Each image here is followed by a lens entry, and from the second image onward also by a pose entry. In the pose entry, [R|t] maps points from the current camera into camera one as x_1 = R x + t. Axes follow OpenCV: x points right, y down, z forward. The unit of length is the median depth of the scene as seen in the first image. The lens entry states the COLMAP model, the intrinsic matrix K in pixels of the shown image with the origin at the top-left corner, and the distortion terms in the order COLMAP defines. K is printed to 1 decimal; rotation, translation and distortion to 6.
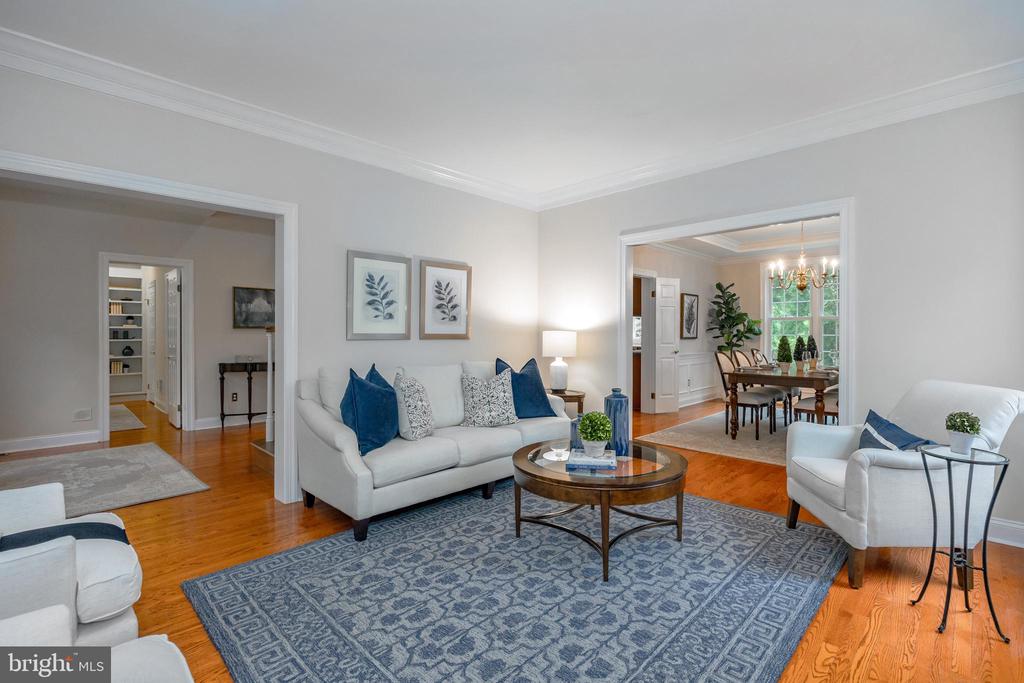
lens RADIAL K [[464.5, 0, 515.5], [0, 464.5, 335.4], [0, 0, 1]] dist [-0.002878, -0.000086]
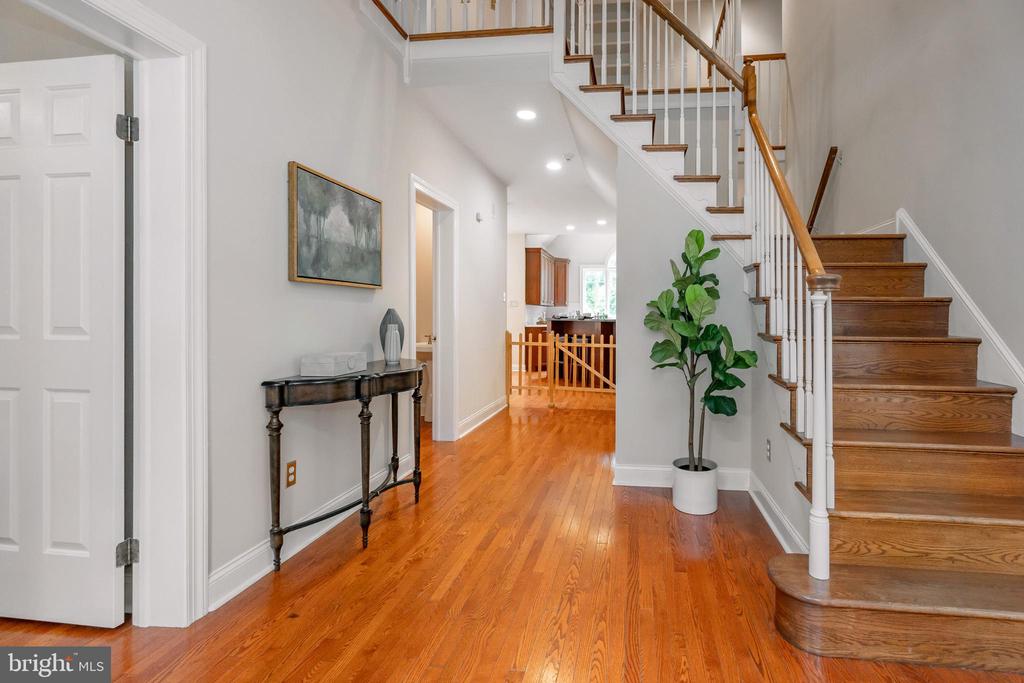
lens RADIAL K [[464.5, 0, 510.2], [0, 464.5, 319.0], [0, 0, 1]] dist [-0.002878, -0.000086]
pose [[0.787280, 0.000659, 0.616595, -0.691540], [-0.001032, 0.999999, 0.000249, 0.013927], [-0.616594, -0.000833, 0.787281, 0.615880]]
